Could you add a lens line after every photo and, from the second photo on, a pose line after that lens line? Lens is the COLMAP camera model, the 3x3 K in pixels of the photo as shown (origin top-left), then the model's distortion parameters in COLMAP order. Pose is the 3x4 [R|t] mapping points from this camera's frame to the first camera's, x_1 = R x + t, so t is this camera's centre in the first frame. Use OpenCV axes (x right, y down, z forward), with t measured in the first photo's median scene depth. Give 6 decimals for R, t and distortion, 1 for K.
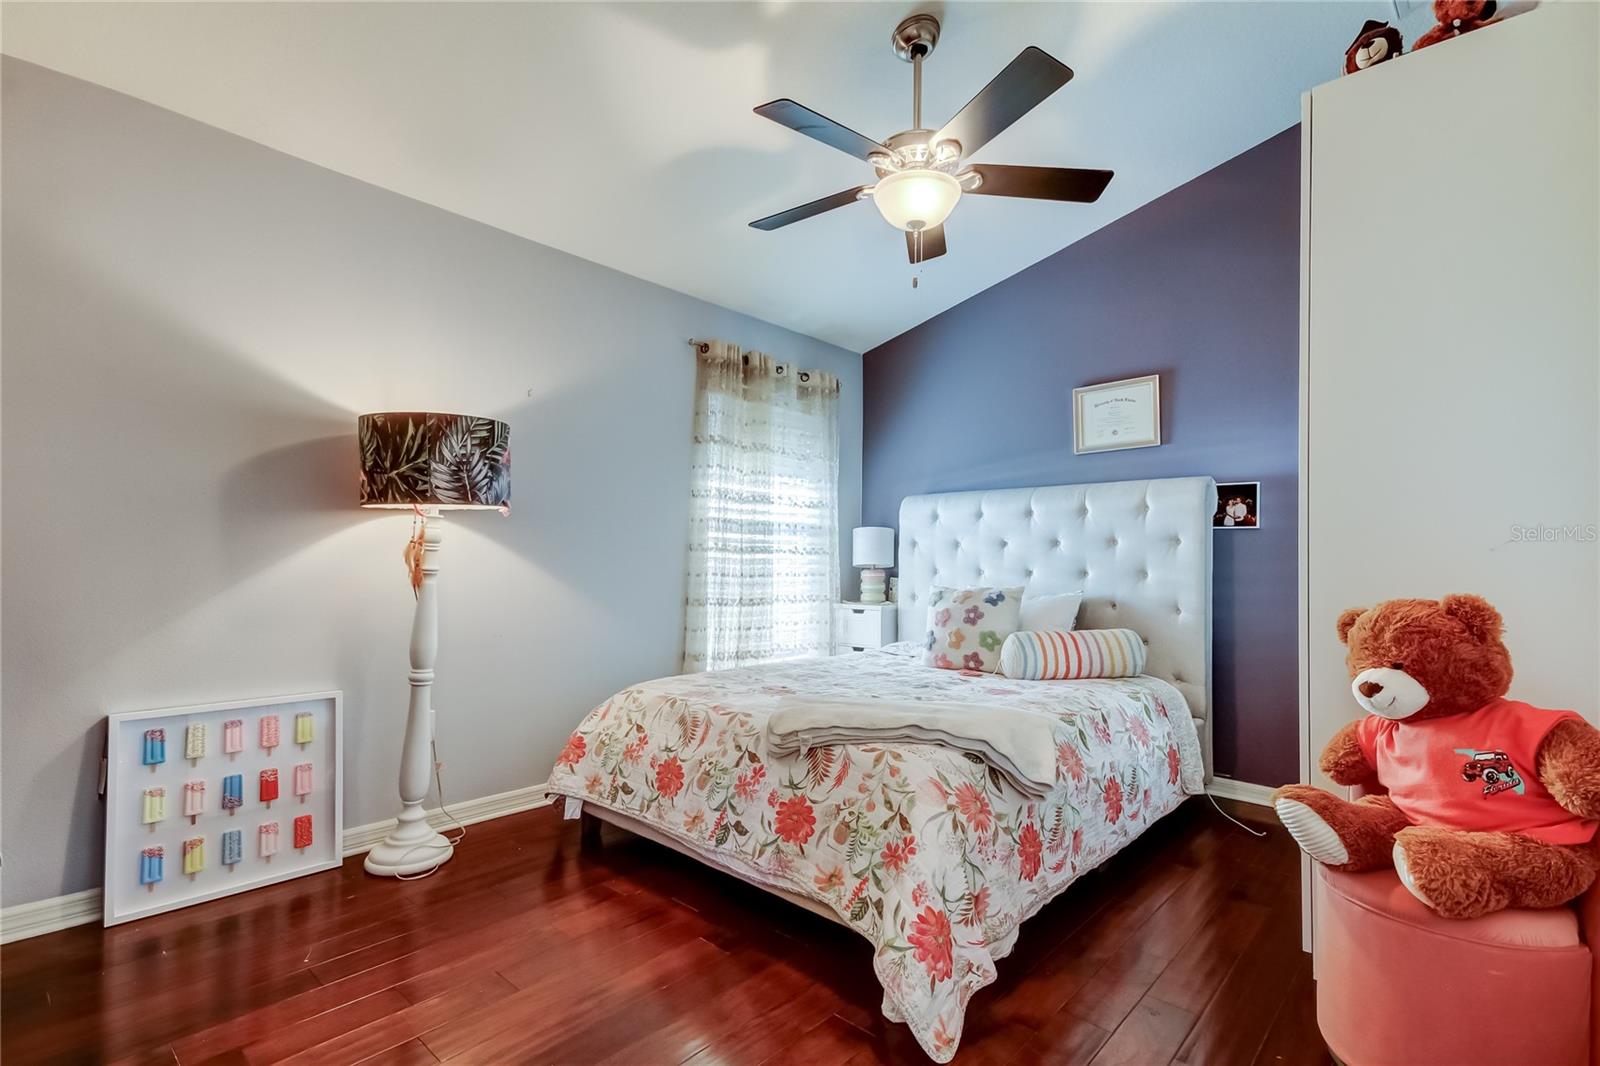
lens RADIAL K [[760.0, 0, 799.7], [0, 760.0, 546.8], [0, 0, 1]] dist [0.012746, -0.000219]
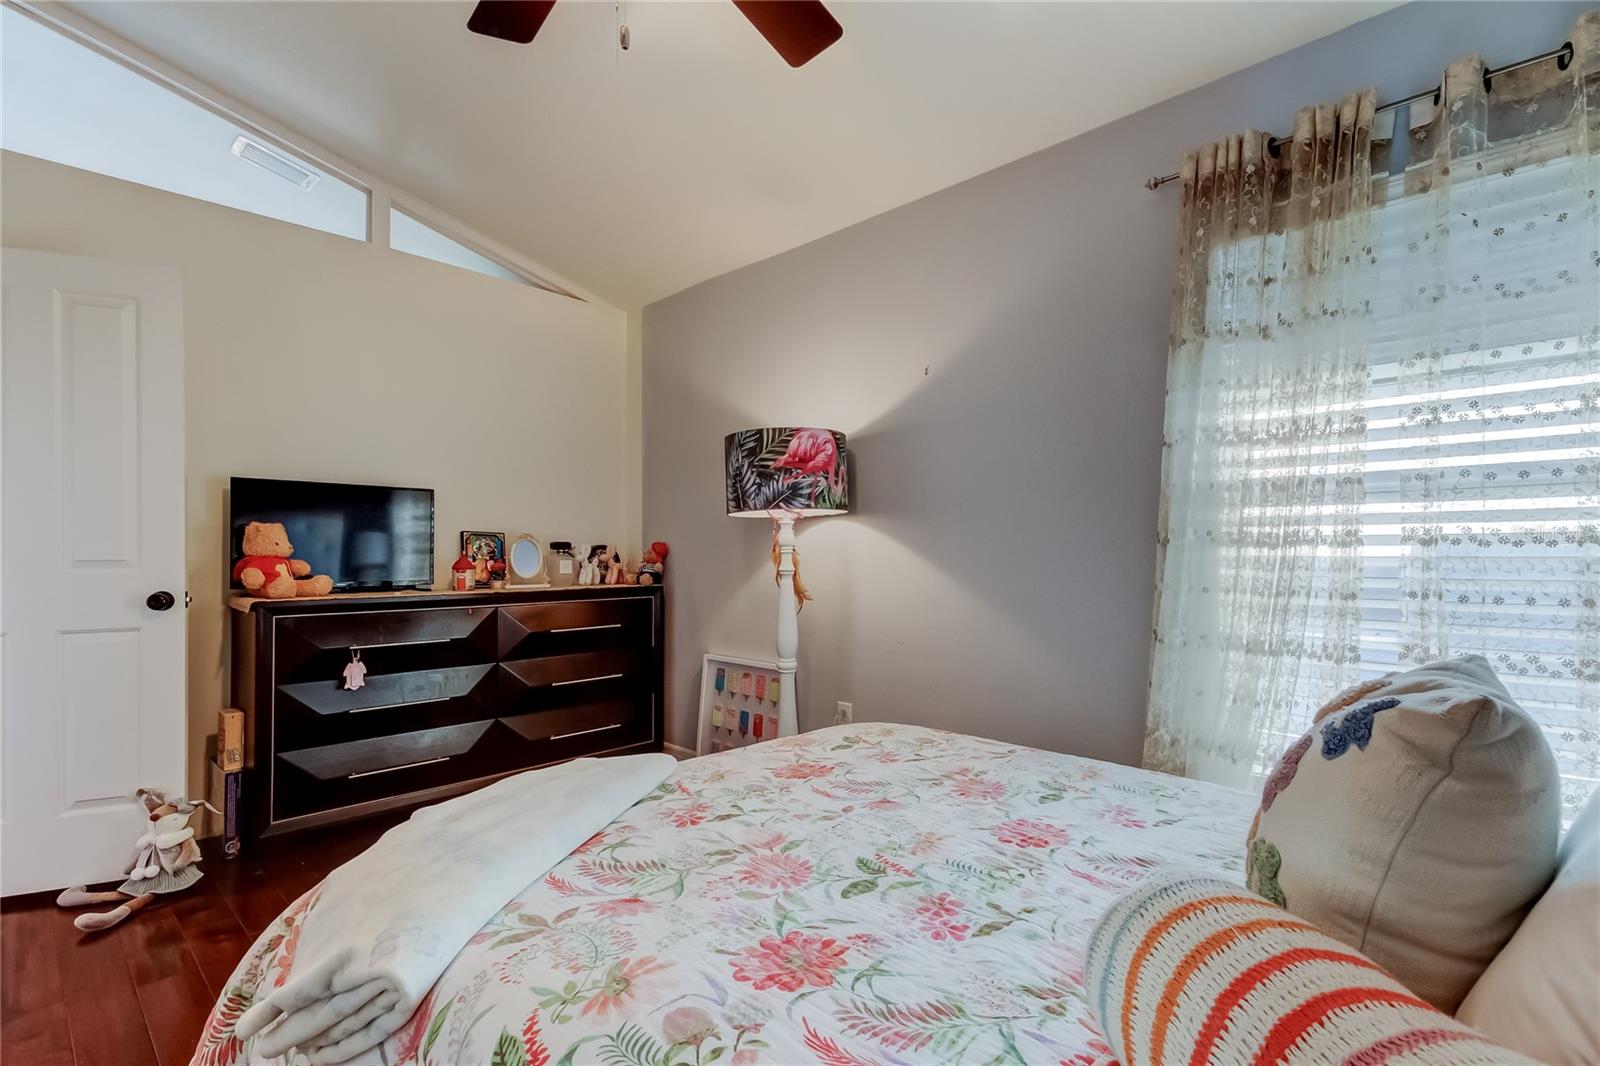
lens RADIAL K [[760.0, 0, 799.7], [0, 760.0, 546.8], [0, 0, 1]] dist [0.012746, -0.000219]
pose [[-0.027029, -0.017545, -0.999481, 0.653068], [0.020288, 0.999630, -0.018096, 0.017339], [0.999429, -0.020767, -0.026663, 1.087672]]
